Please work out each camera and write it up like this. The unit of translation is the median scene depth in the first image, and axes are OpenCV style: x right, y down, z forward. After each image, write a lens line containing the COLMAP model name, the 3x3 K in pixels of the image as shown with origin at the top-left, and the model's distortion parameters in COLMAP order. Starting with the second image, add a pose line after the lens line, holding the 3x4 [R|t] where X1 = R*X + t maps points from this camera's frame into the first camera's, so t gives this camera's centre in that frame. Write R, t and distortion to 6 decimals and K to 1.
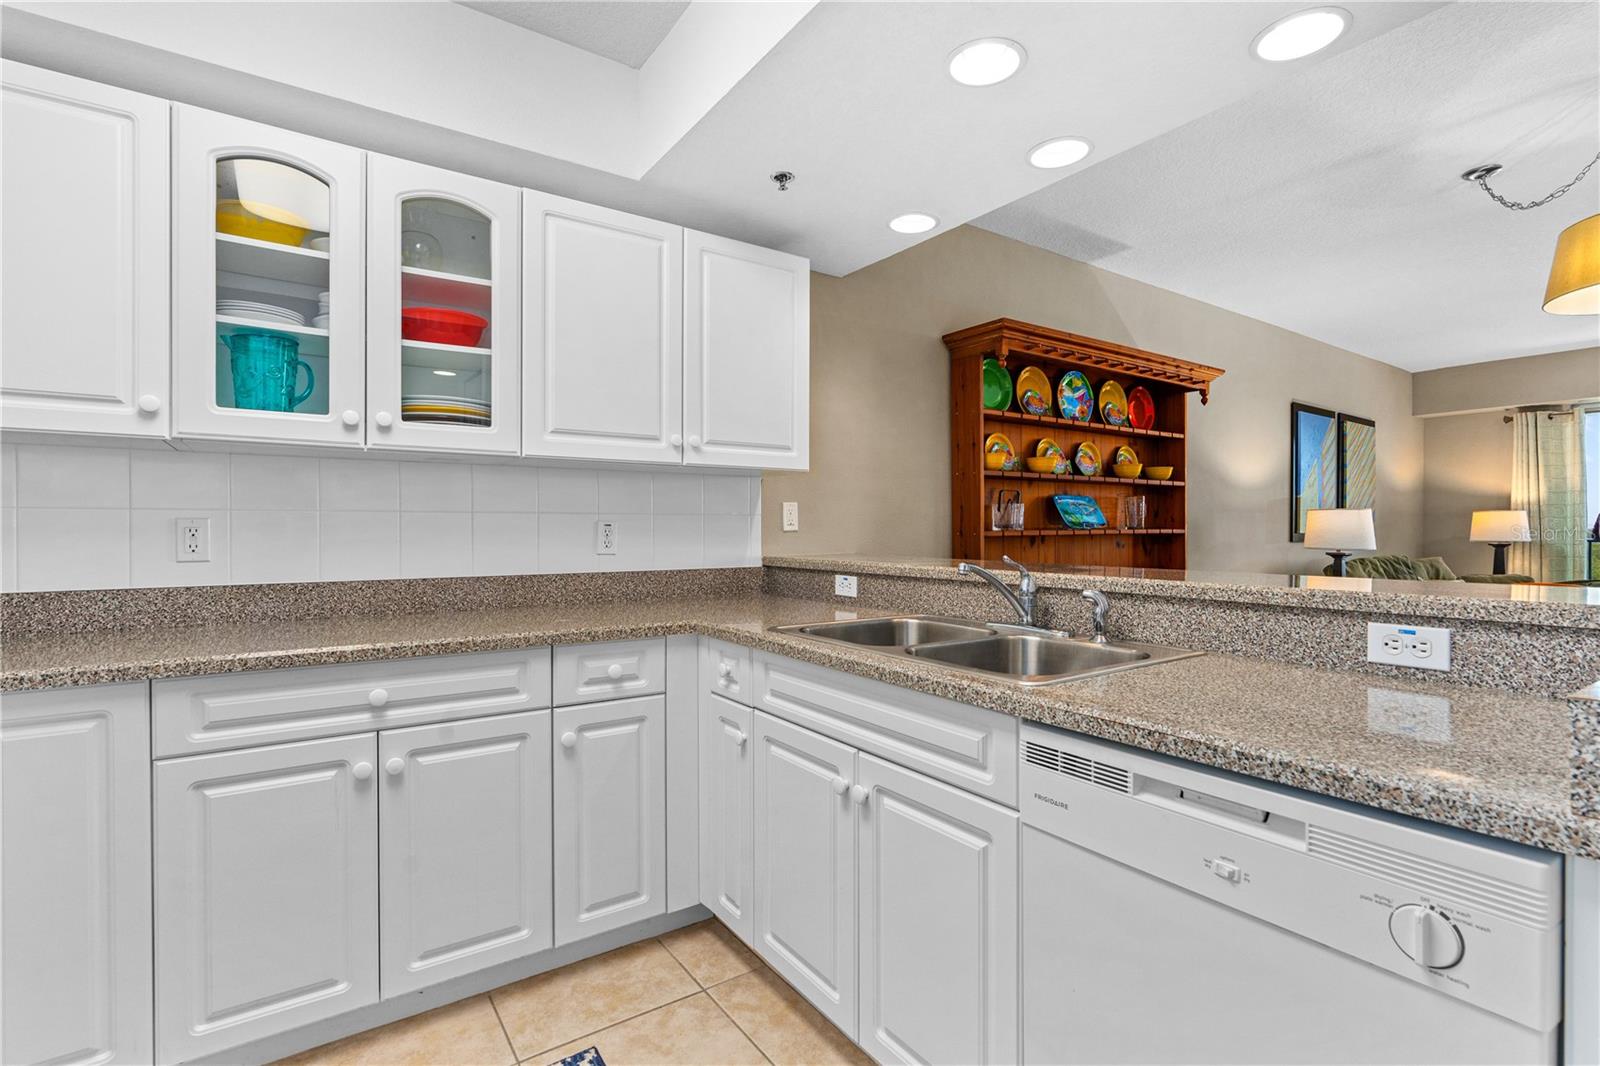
lens RADIAL K [[746.3, 0, 804.5], [0, 746.3, 530.0], [0, 0, 1]] dist [-0.018011, 0.008502]
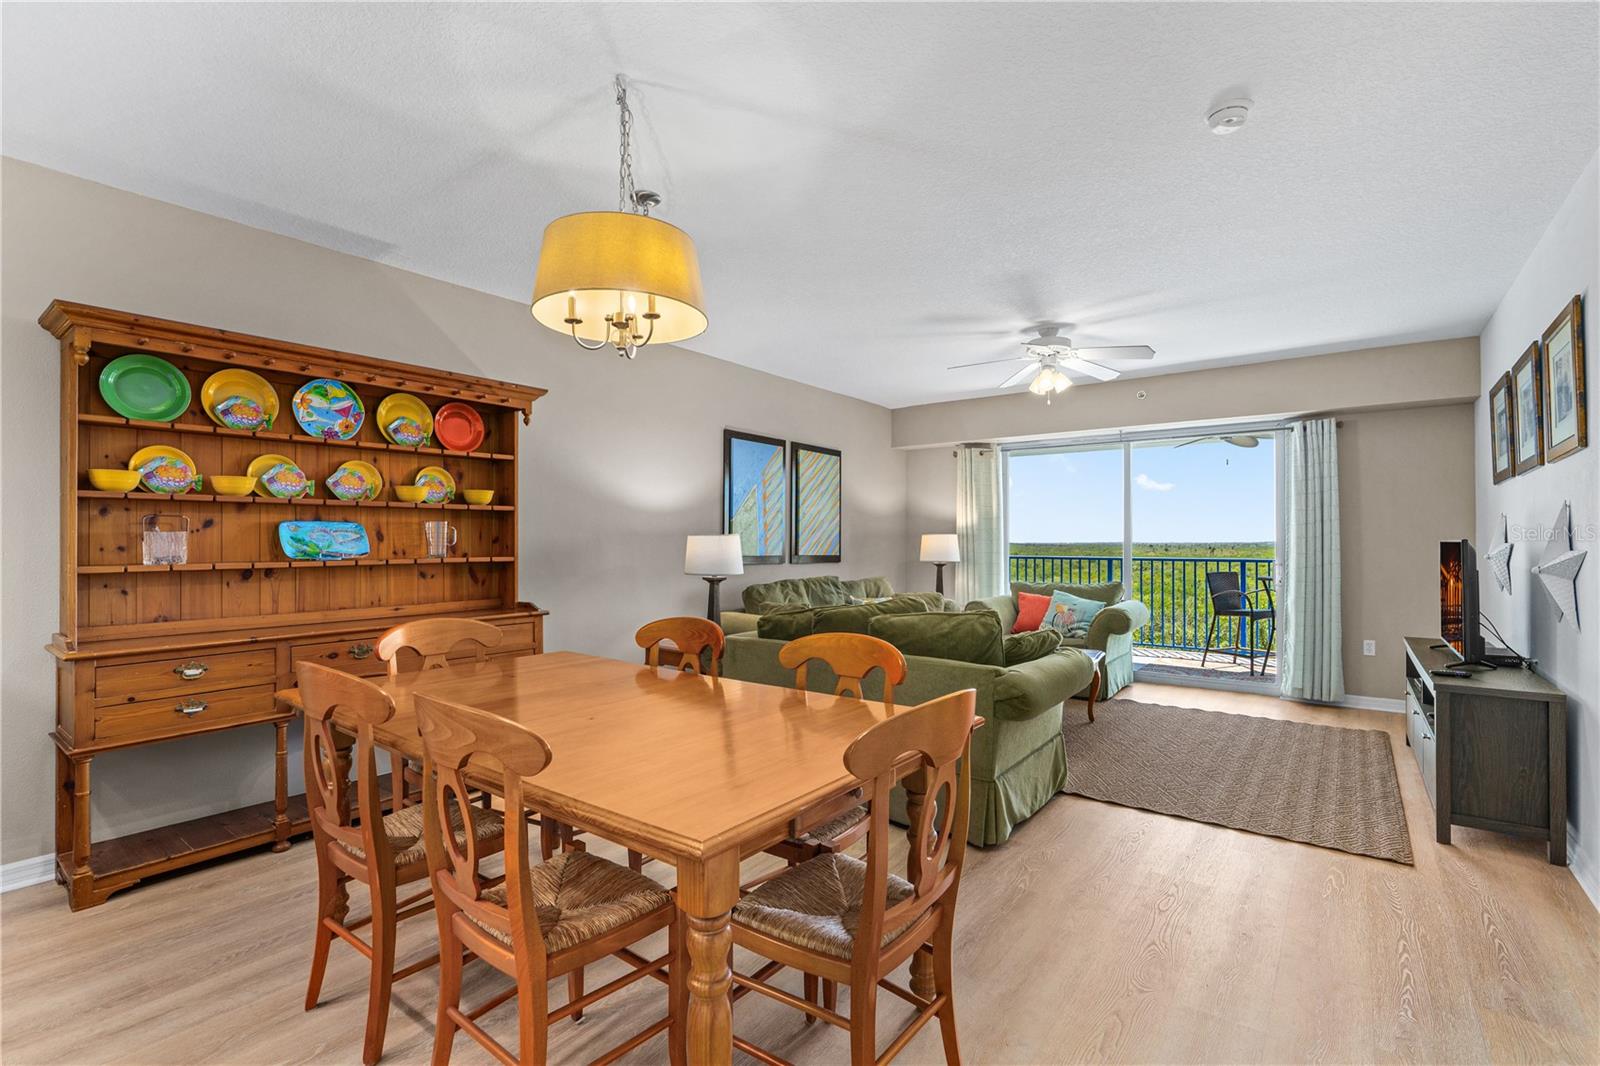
lens RADIAL K [[733.7, 0, 803.0], [0, 733.7, 530.9], [0, 0, 1]] dist [-0.008623, 0.000780]
pose [[0.948894, 0.004584, 0.315560, 1.190412], [0.001088, 0.999841, -0.017796, -0.036437], [-0.315592, 0.017230, 0.948739, 0.018780]]
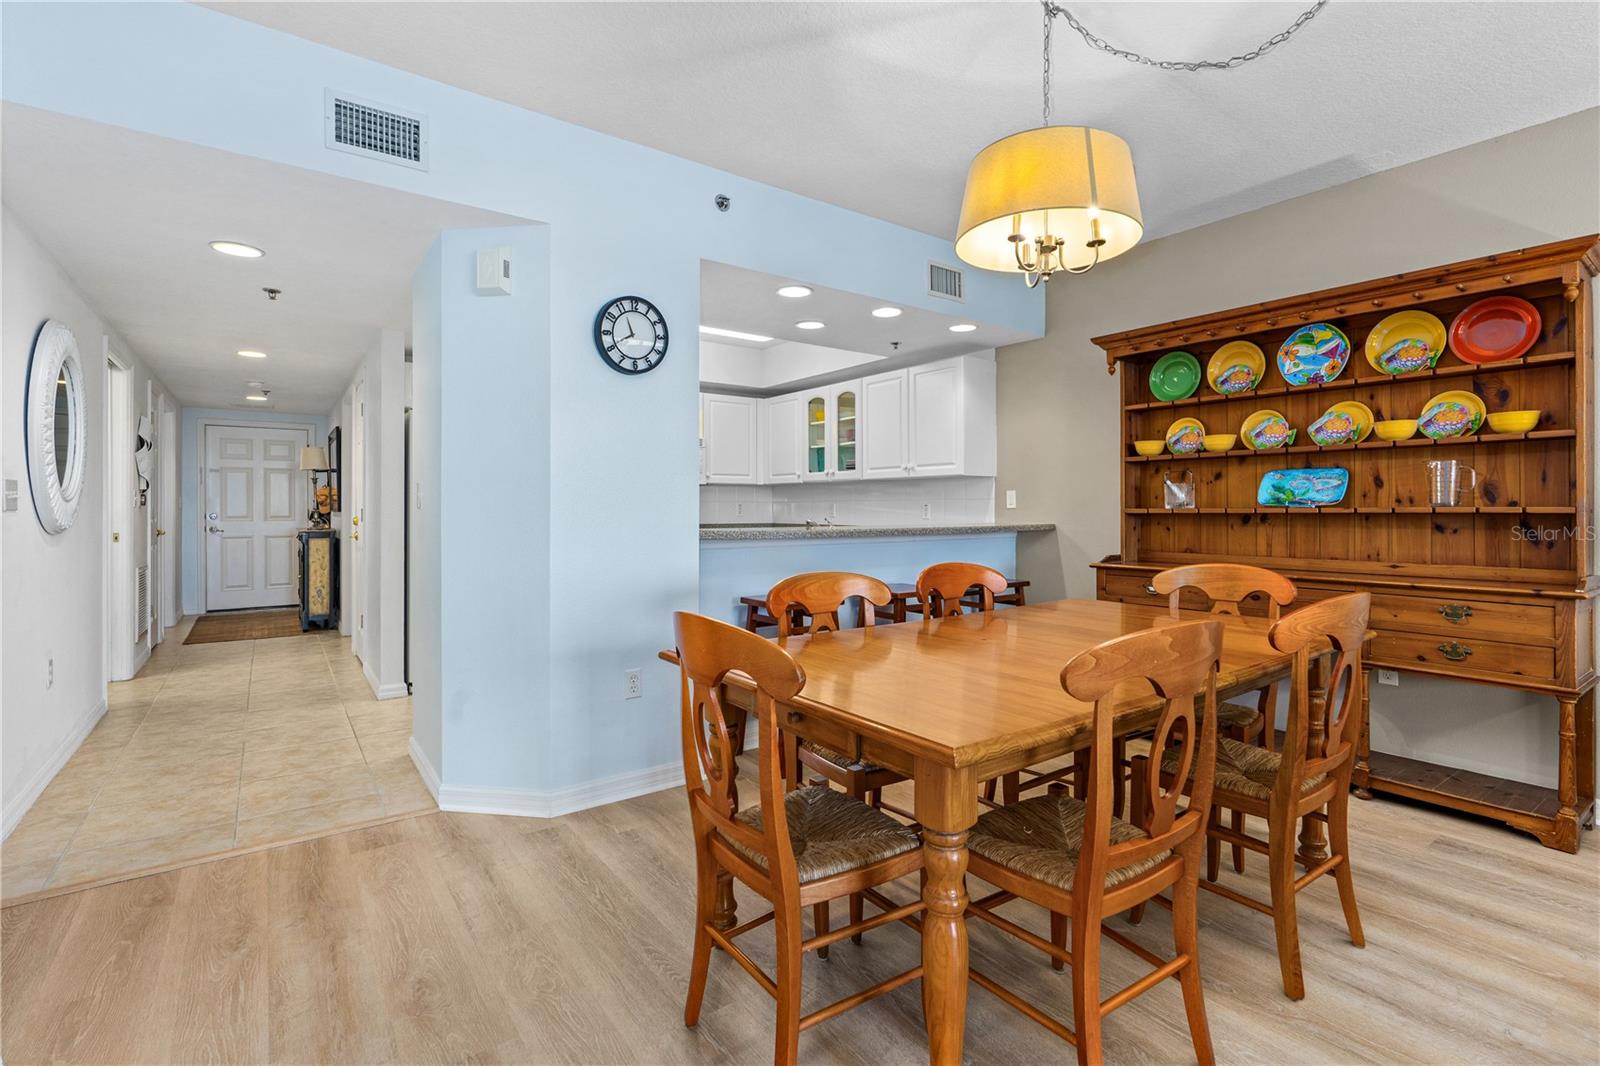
lens RADIAL K [[733.7, 0, 803.0], [0, 733.7, 530.9], [0, 0, 1]] dist [-0.008623, 0.000780]
pose [[0.030253, 0.030605, -0.999074, 2.296620], [-0.003580, 0.999528, 0.030510, 0.004868], [0.999536, 0.002653, 0.030349, 0.731649]]
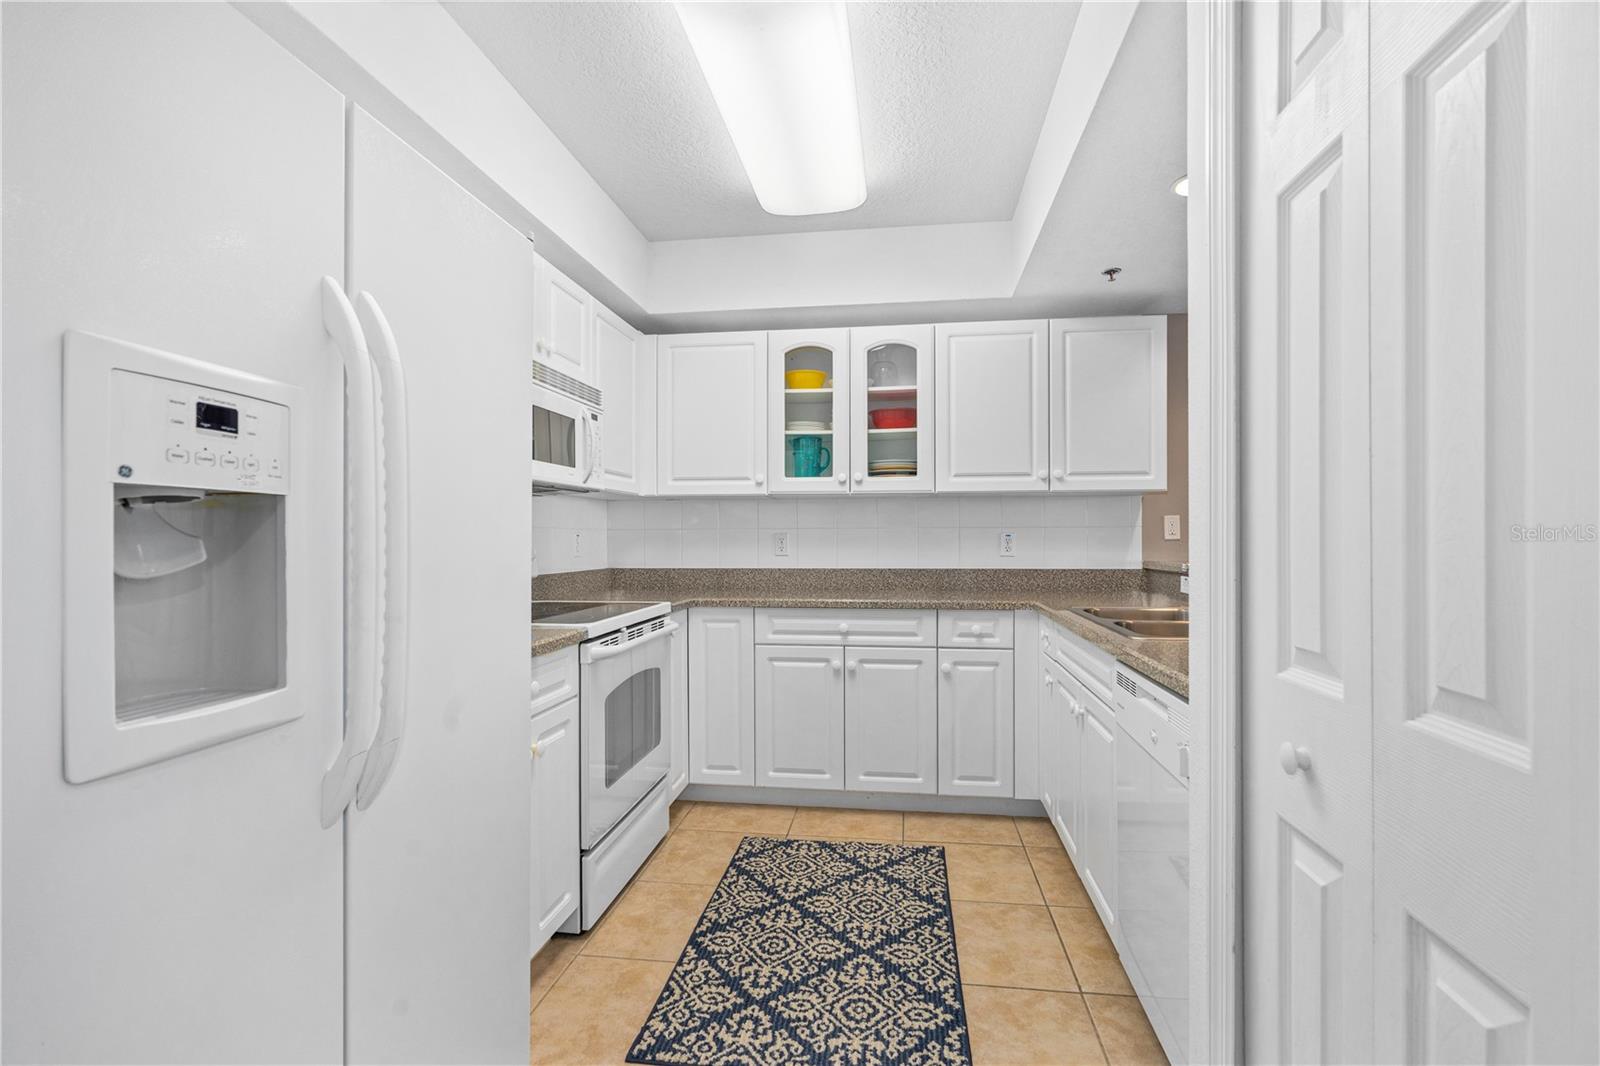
lens RADIAL K [[733.7, 0, 803.0], [0, 733.7, 530.9], [0, 0, 1]] dist [-0.008623, 0.000780]
pose [[0.735509, -0.007202, -0.677477, 0.485165], [0.001269, 0.999956, -0.009253, -0.003485], [0.677514, 0.005946, 0.735486, -0.351161]]
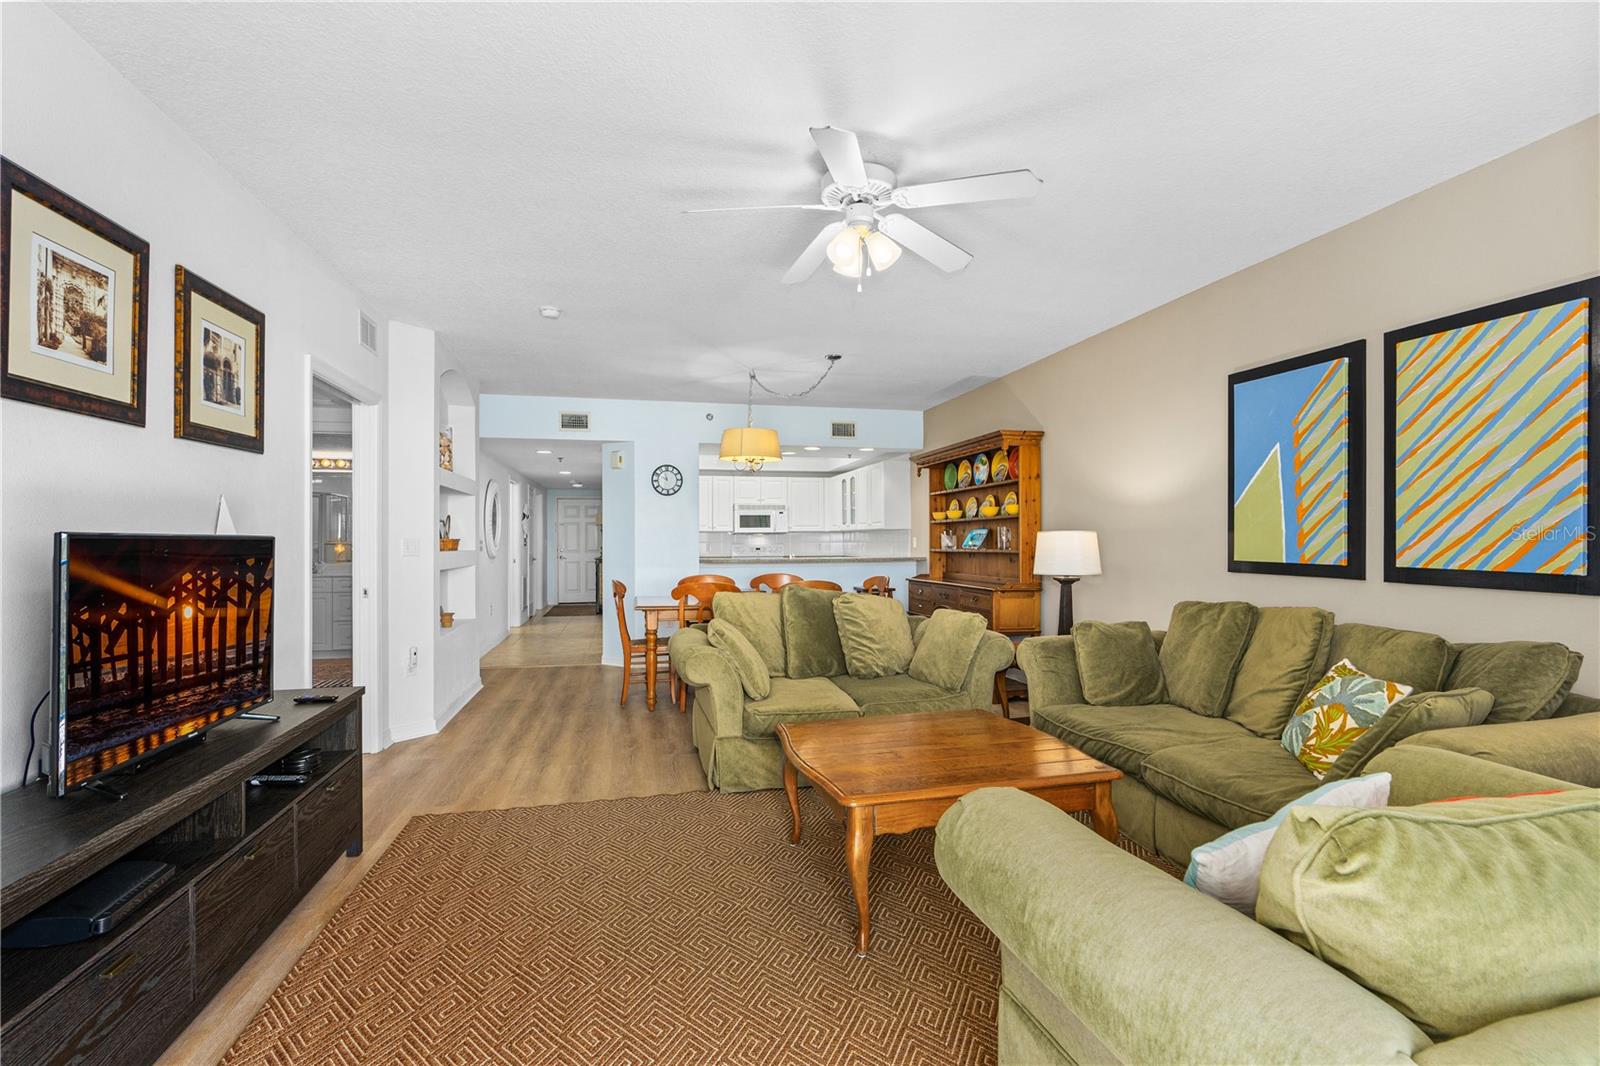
lens RADIAL K [[748.0, 0, 788.2], [0, 748.0, 590.2], [0, 0, 1]] dist [-0.002103, 0.000040]
pose [[-0.383953, 0.062168, -0.921257, 4.001574], [-0.000176, 0.997726, 0.067402, -0.042399], [0.923352, 0.026041, -0.383069, 2.388582]]
